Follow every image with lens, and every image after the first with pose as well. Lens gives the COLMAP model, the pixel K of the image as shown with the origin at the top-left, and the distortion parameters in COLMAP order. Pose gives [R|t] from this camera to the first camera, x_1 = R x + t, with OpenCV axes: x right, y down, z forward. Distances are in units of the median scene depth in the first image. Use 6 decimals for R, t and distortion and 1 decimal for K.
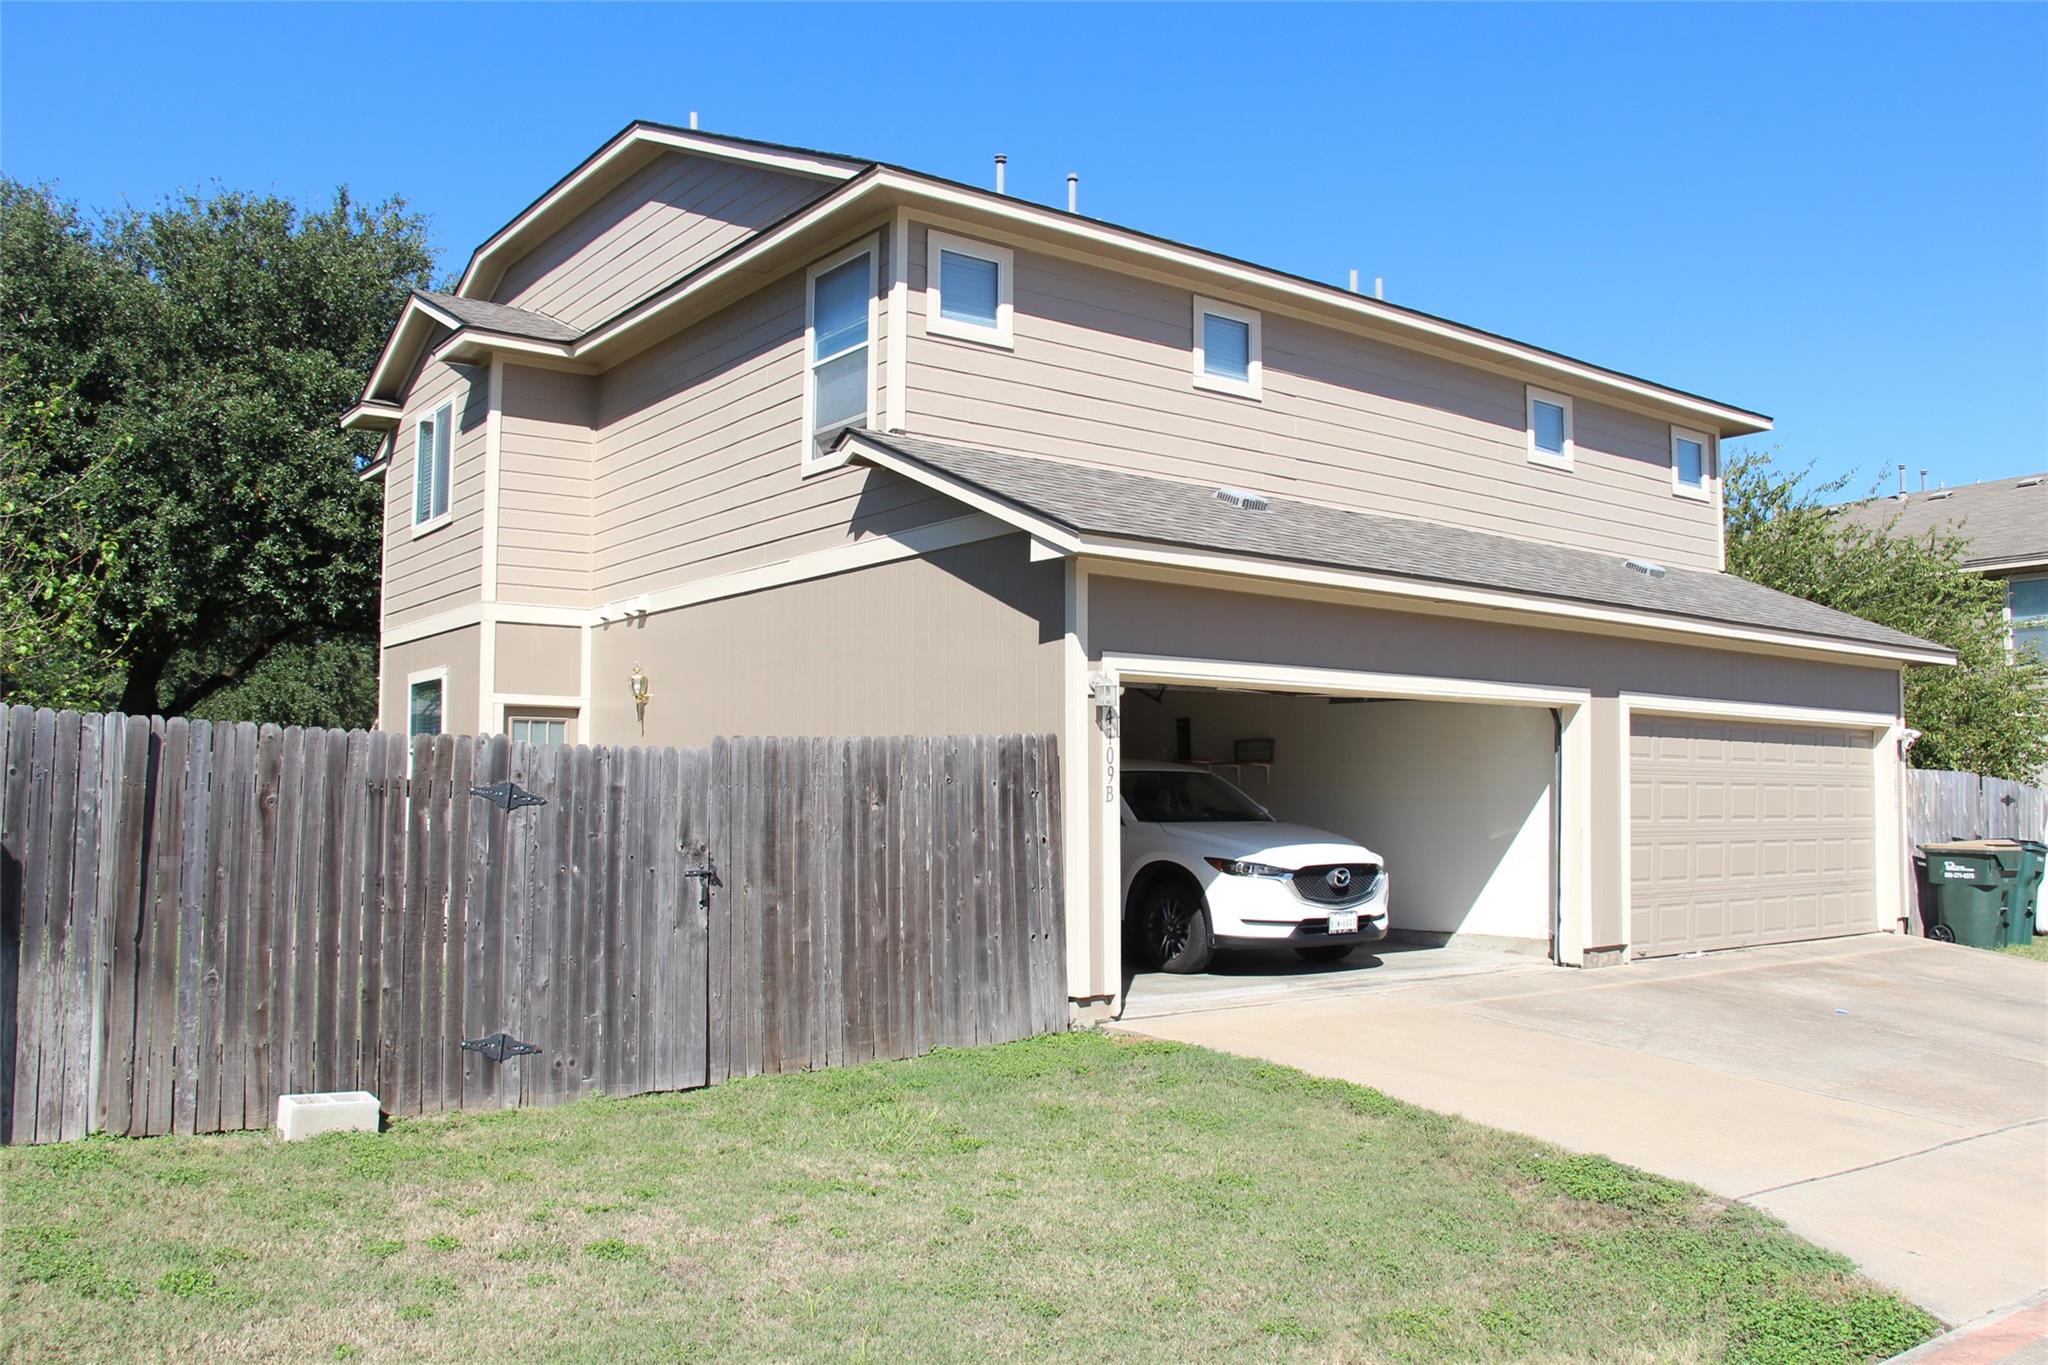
lens RADIAL K [[1686.0, 0, 1018.7], [0, 1686.0, 677.0], [0, 0, 1]] dist [-0.193198, 0.157302]
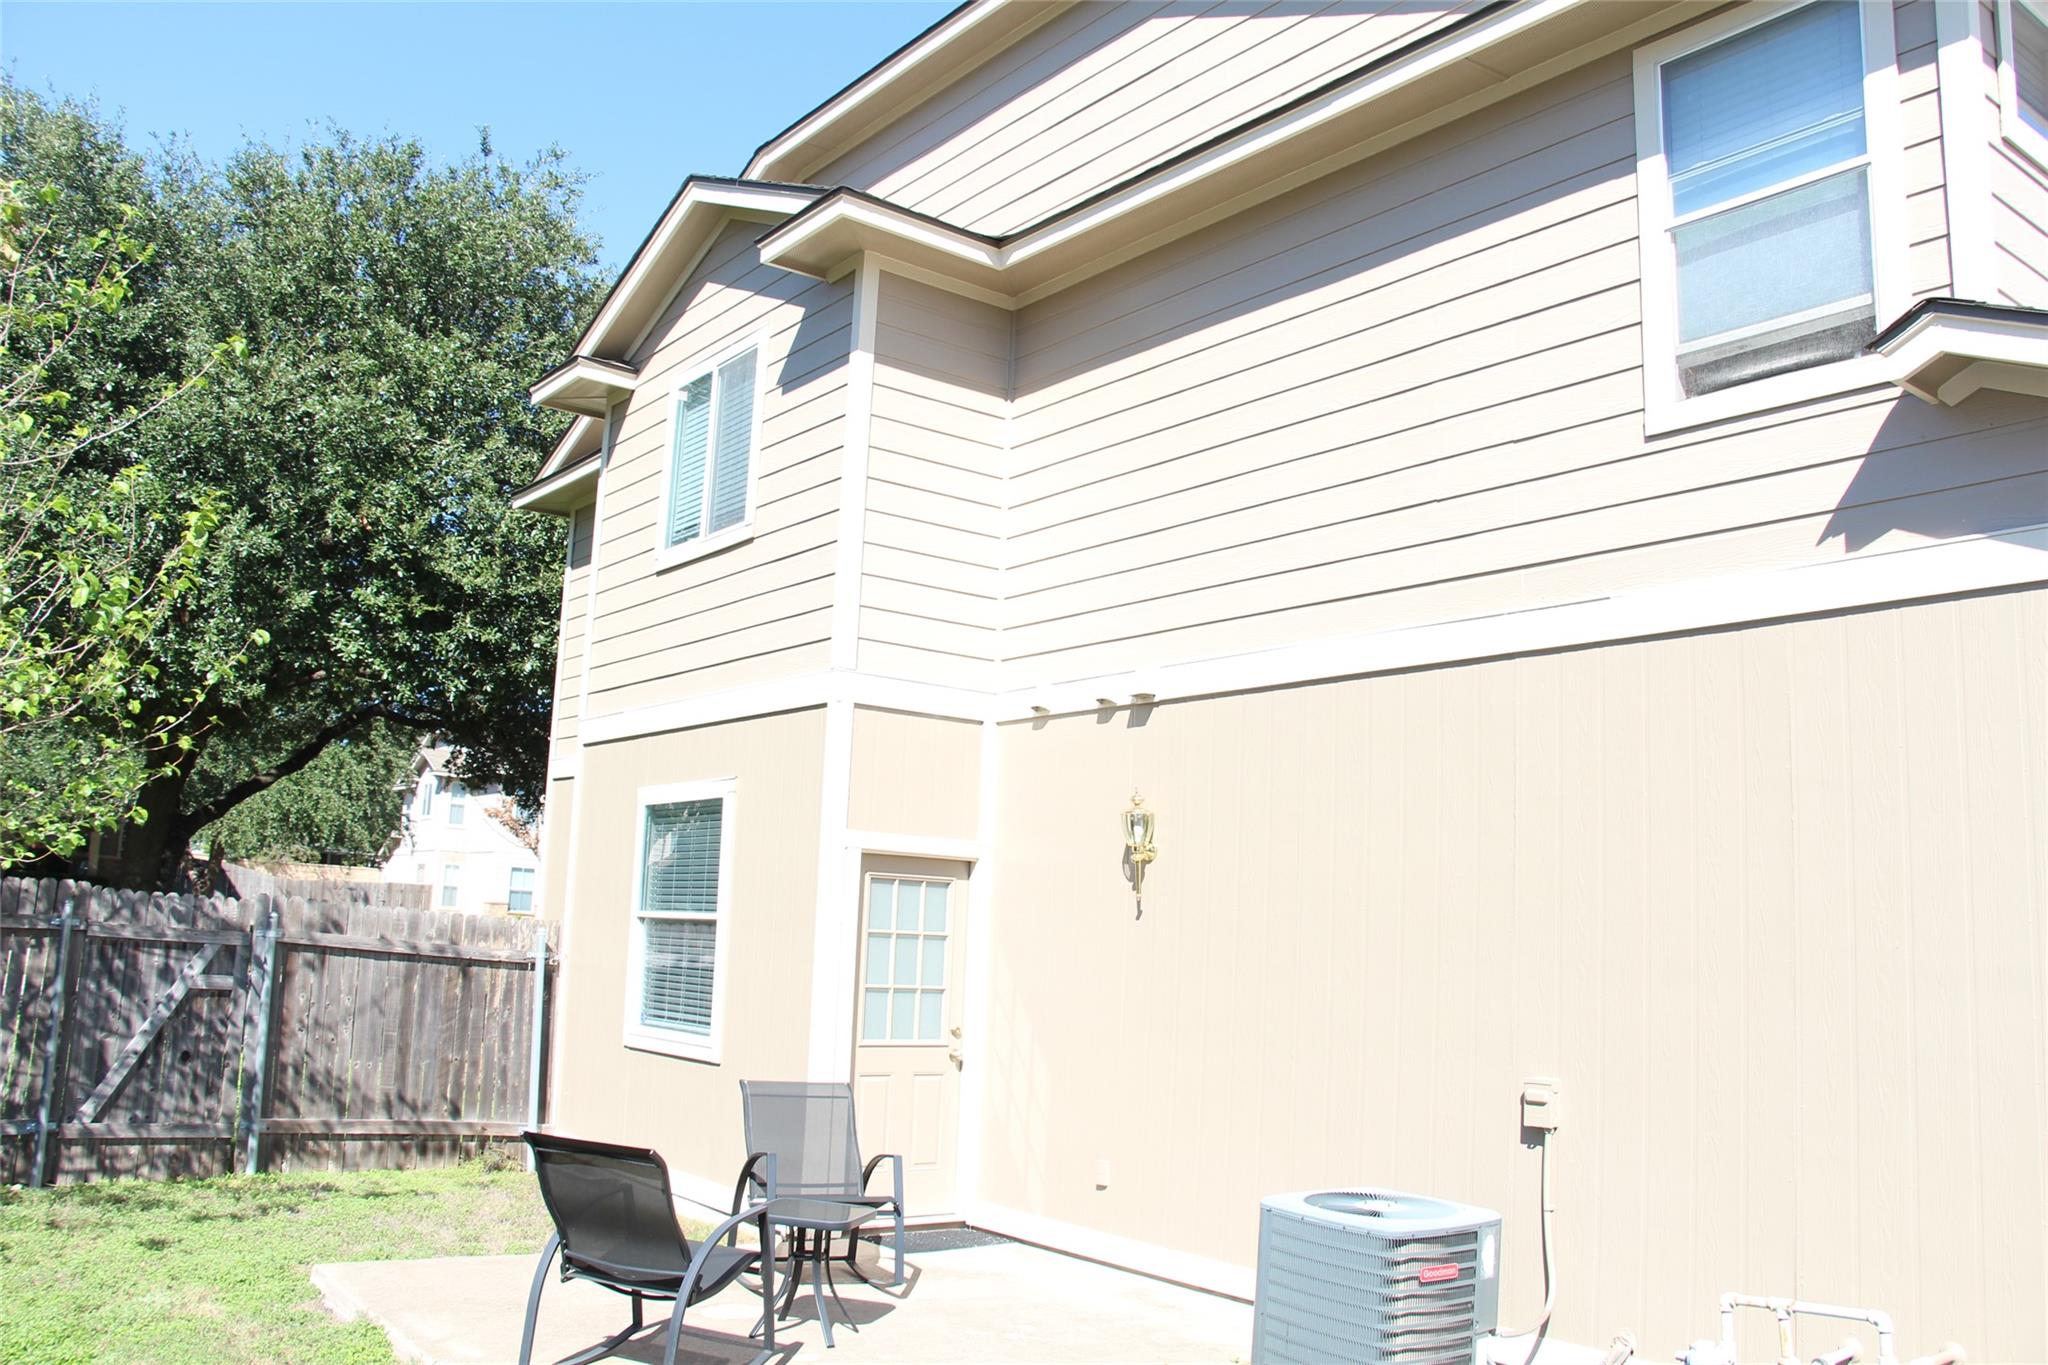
lens RADIAL K [[1686.0, 0, 1018.7], [0, 1686.0, 677.0], [0, 0, 1]] dist [-0.193198, 0.157302]
pose [[0.999121, 0.041210, 0.007614, -0.193552], [-0.040445, 0.995778, -0.082401, 0.002065], [-0.010978, 0.082021, 0.996570, 0.306154]]
